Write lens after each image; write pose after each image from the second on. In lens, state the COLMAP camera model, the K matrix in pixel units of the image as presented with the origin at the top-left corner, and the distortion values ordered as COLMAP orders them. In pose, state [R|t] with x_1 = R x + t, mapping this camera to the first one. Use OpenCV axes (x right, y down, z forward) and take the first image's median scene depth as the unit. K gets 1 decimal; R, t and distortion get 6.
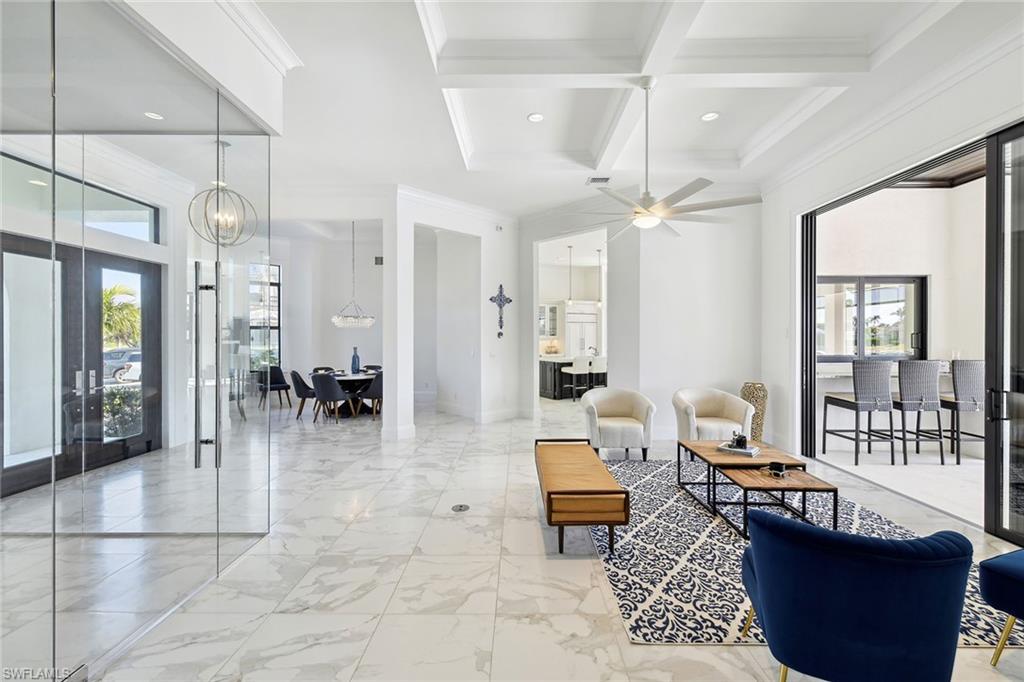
lens RADIAL K [[468.7, 0, 512.0], [0, 468.7, 341.0], [0, 0, 1]] dist [-0.000211, -0.000001]
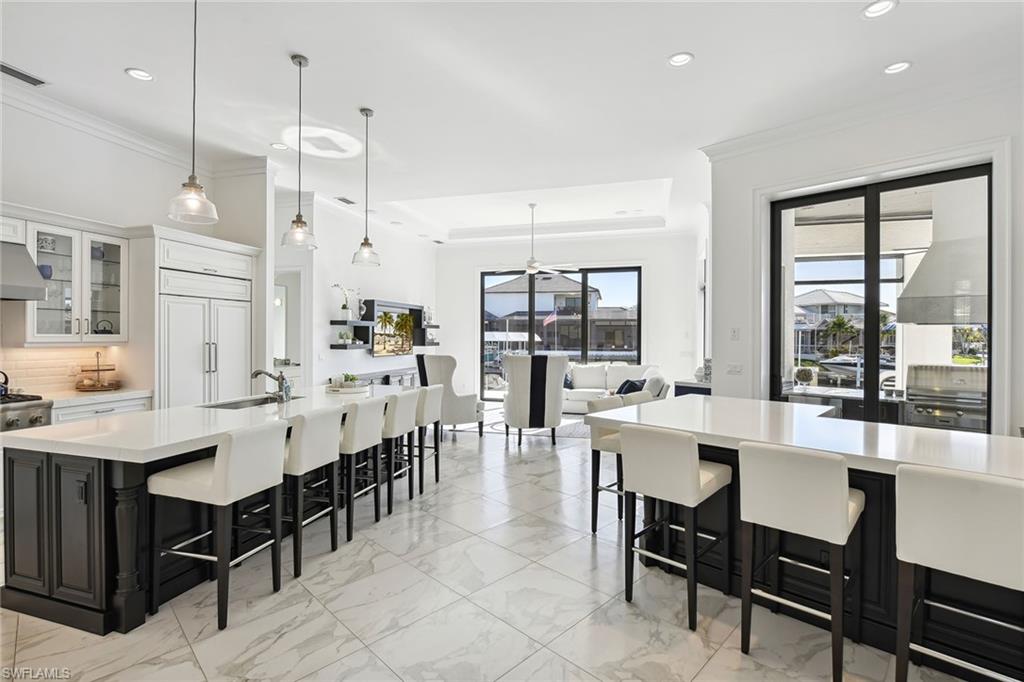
lens RADIAL K [[472.4, 0, 512.0], [0, 472.4, 341.0], [0, 0, 1]] dist [0.001665, 0.000363]
pose [[0.700354, 0.012788, 0.713681, 0.062454], [-0.004731, 0.999901, -0.013274, -0.004459], [-0.713780, 0.005920, 0.700345, 0.691903]]
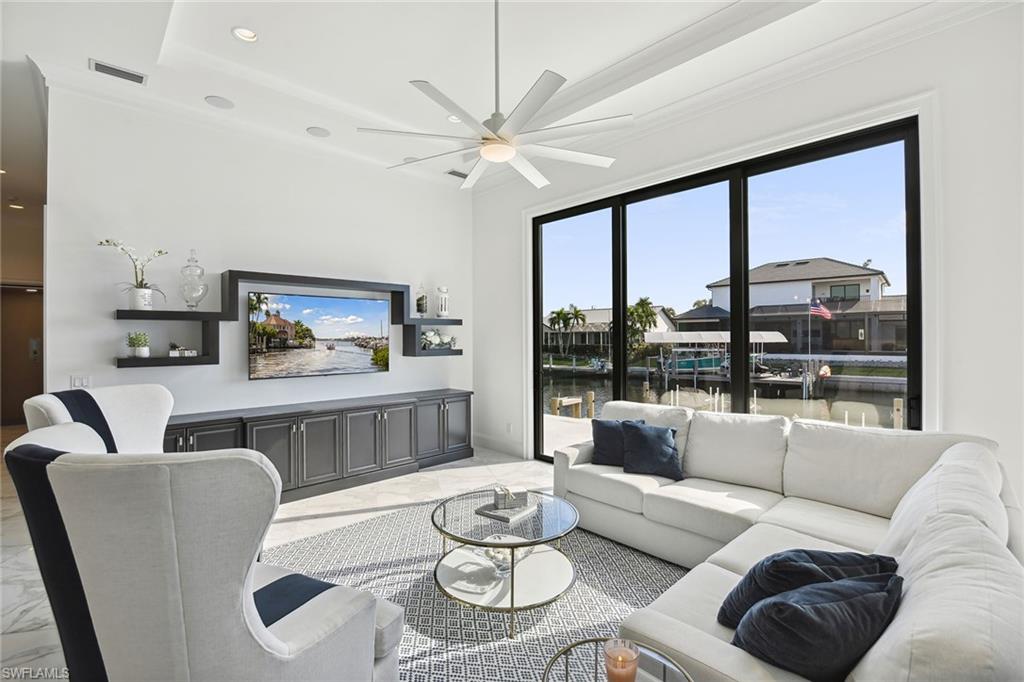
lens RADIAL K [[472.4, 0, 512.0], [0, 472.4, 341.0], [0, 0, 1]] dist [0.001665, 0.000363]
pose [[0.955314, 0.008980, 0.295456, 0.554077], [-0.005195, 0.999894, -0.013593, -0.017166], [-0.295547, 0.011450, 0.955260, 0.943401]]
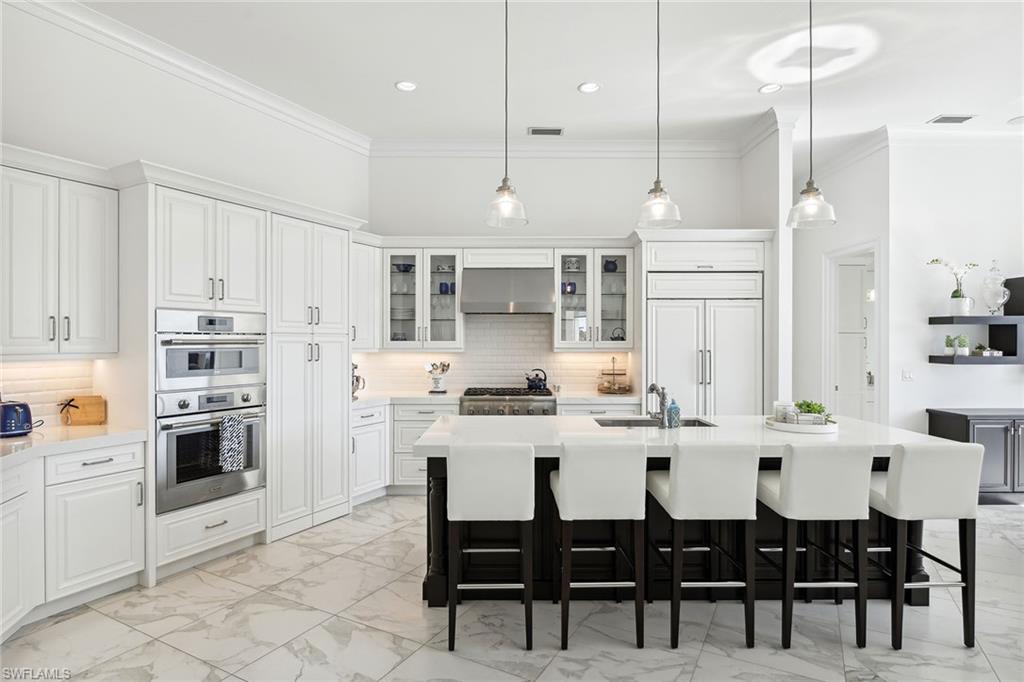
lens RADIAL K [[549.5, 0, 512.0], [0, 549.5, 341.0], [0, 0, 1]] dist [-0.002500, -0.001657]
pose [[0.886404, 0.017017, -0.462600, 0.264491], [-0.022454, 0.999728, -0.006248, -0.008818], [0.462368, 0.015925, 0.886545, 0.738585]]
